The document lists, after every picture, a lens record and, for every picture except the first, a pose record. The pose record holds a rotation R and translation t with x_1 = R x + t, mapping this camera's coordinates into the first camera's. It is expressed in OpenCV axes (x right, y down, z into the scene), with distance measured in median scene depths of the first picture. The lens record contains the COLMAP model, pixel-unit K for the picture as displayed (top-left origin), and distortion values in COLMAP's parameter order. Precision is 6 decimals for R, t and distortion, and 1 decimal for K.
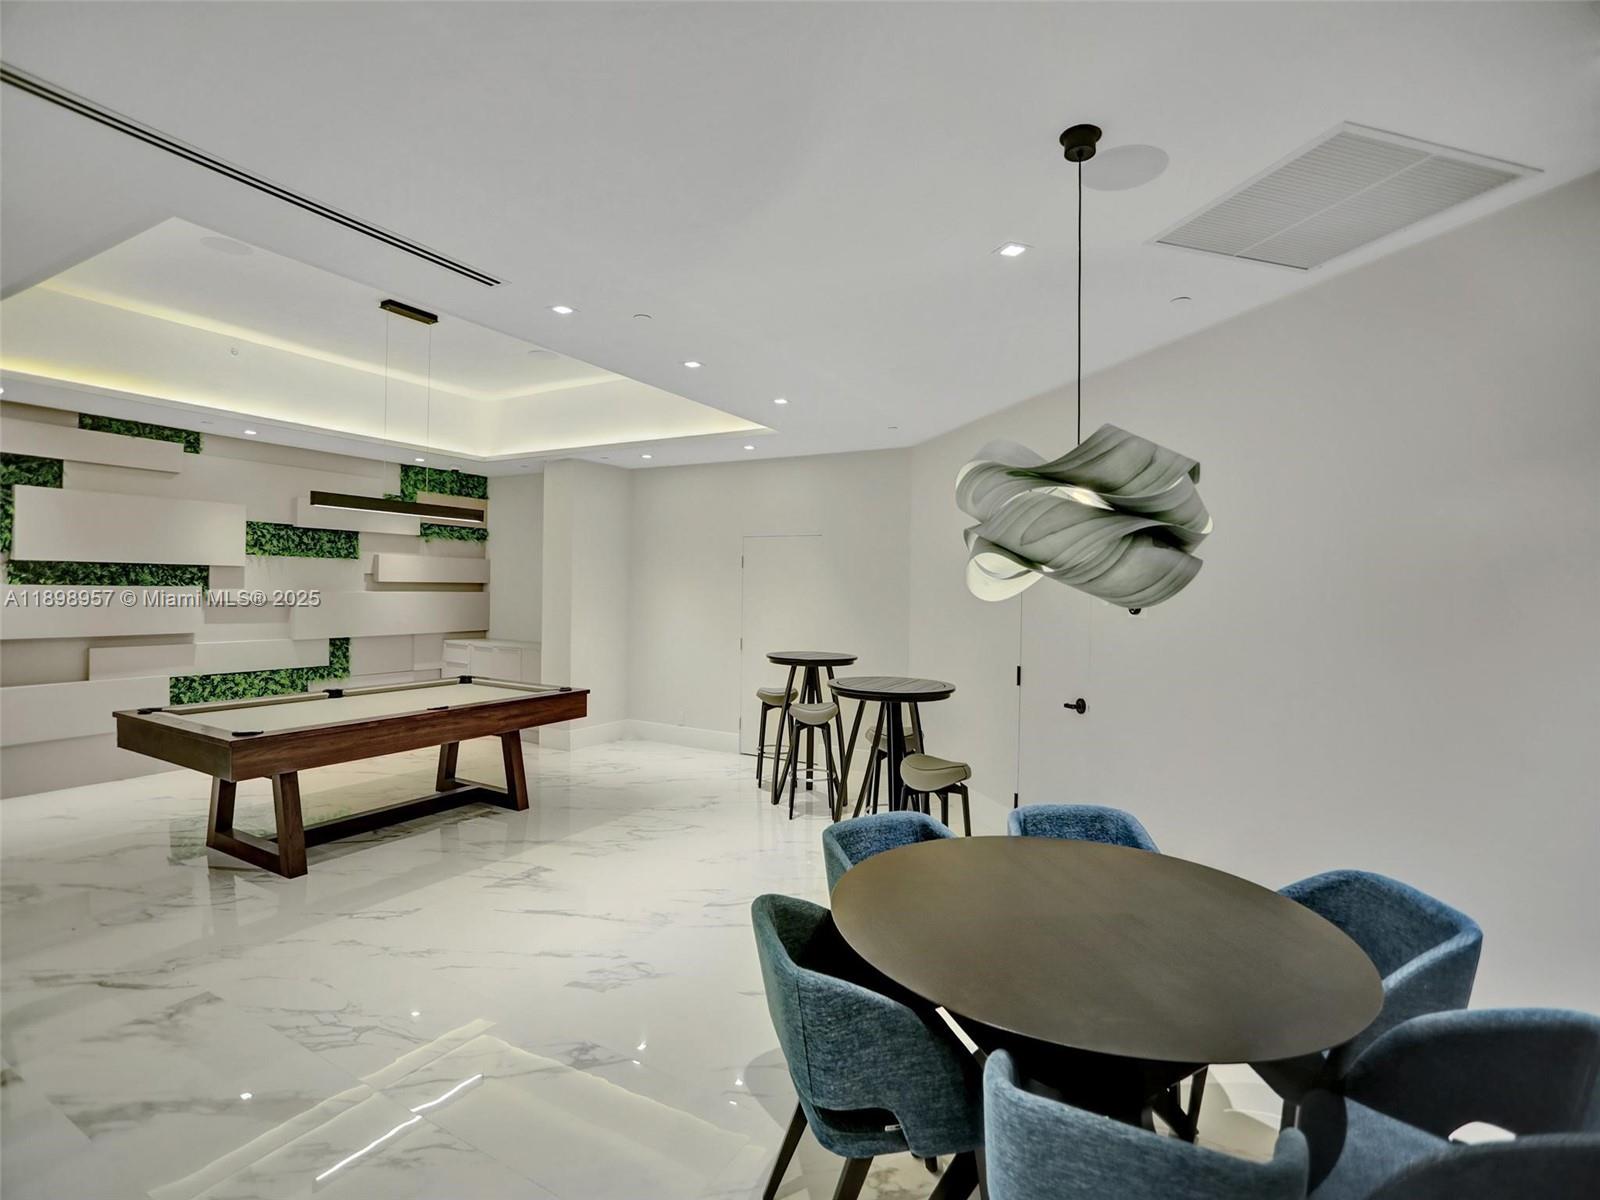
lens RADIAL K [[770.3, 0, 794.1], [0, 770.3, 593.9], [0, 0, 1]] dist [-0.024782, 0.025621]
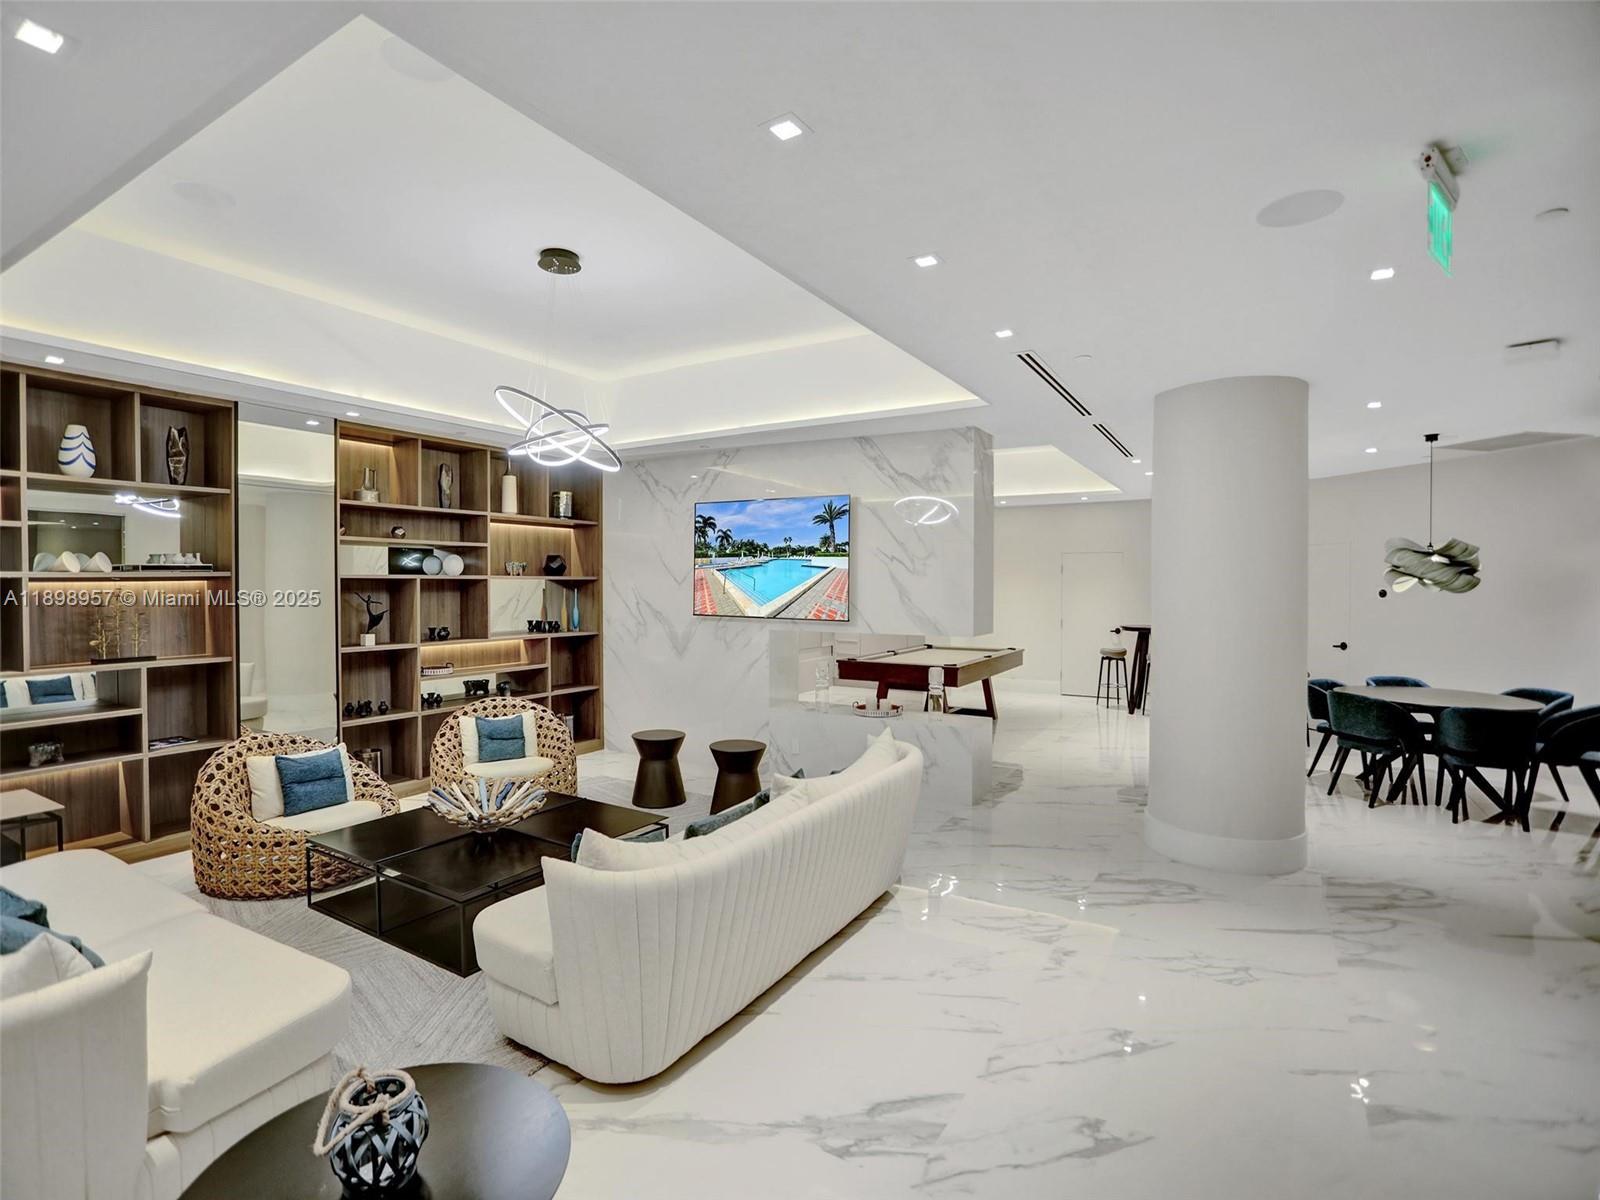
lens RADIAL K [[770.3, 0, 794.1], [0, 770.3, 593.9], [0, 0, 1]] dist [-0.024782, 0.025621]
pose [[0.999654, -0.020238, -0.016781, -0.689071], [0.020223, 0.999795, -0.001098, -0.009906], [0.016800, 0.000758, 0.999859, -0.682204]]
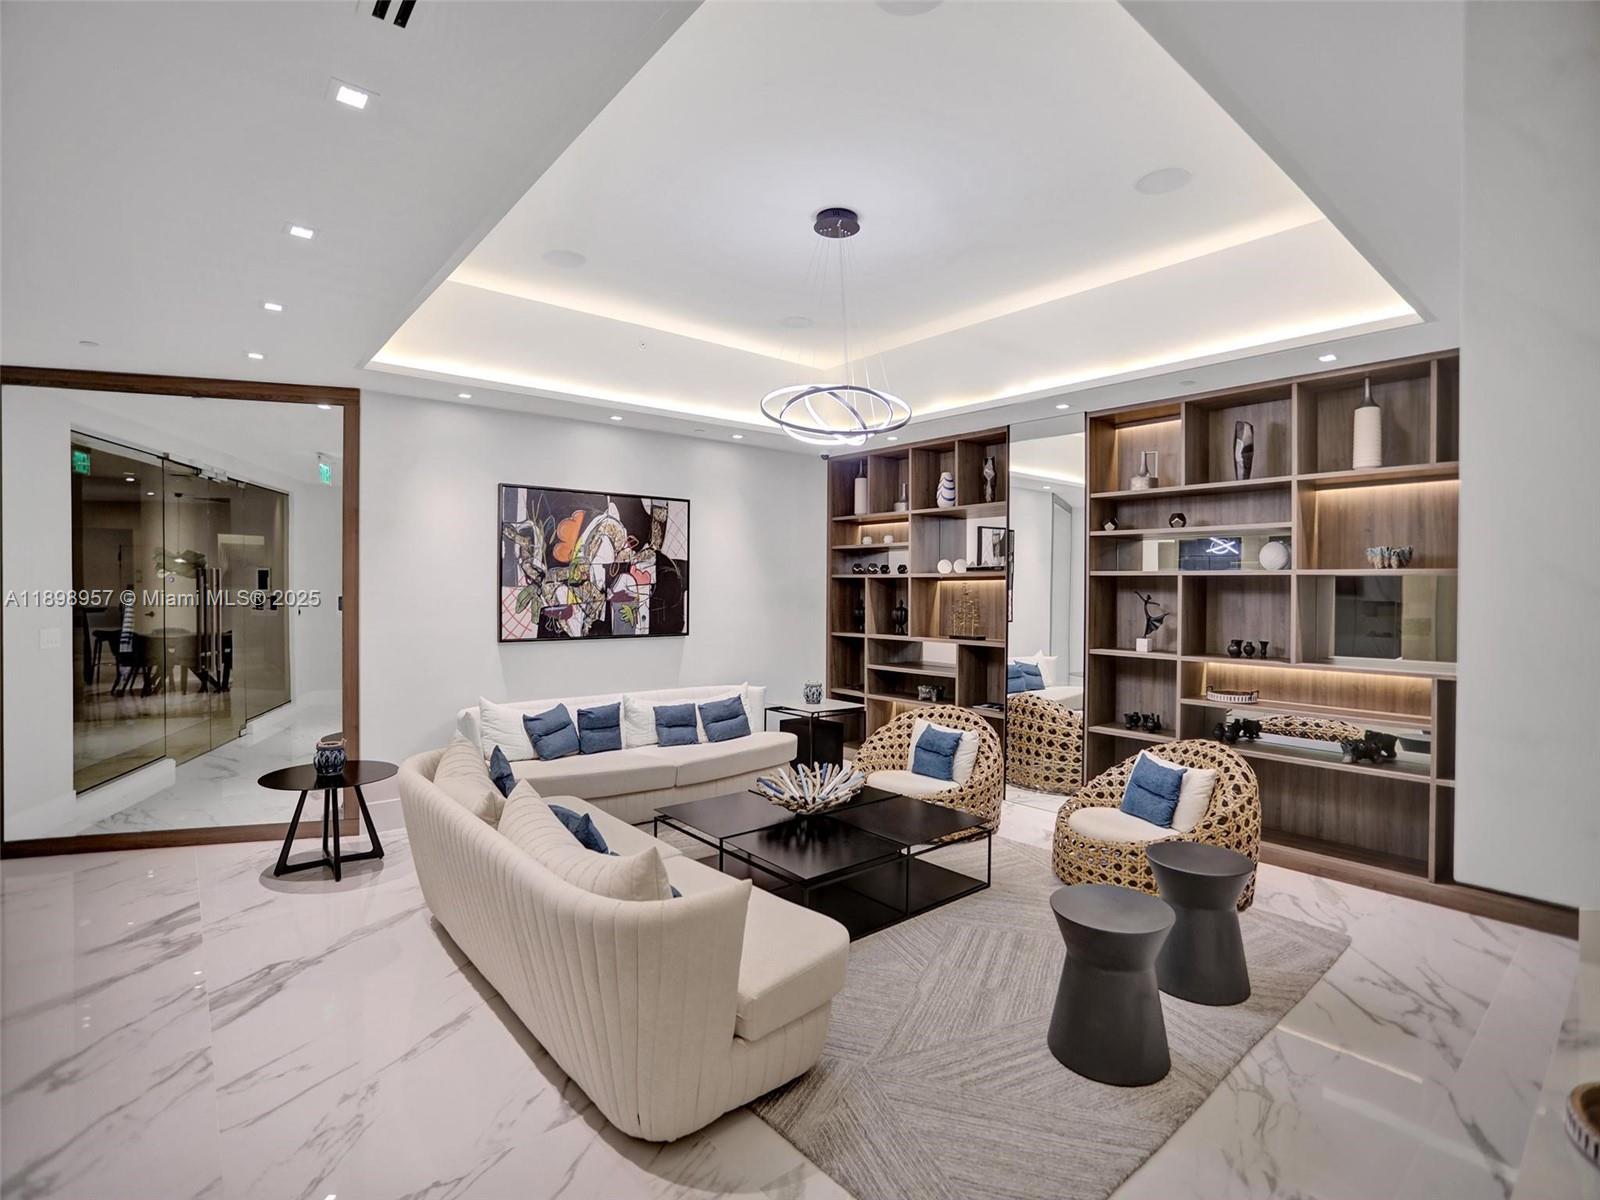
lens RADIAL K [[770.3, 0, 794.1], [0, 770.3, 593.9], [0, 0, 1]] dist [-0.024782, 0.025621]
pose [[-0.338385, -0.002757, -0.941004, 3.205266], [-0.019365, 0.999804, 0.004035, -0.077740], [0.940808, 0.019588, -0.338372, 8.044640]]
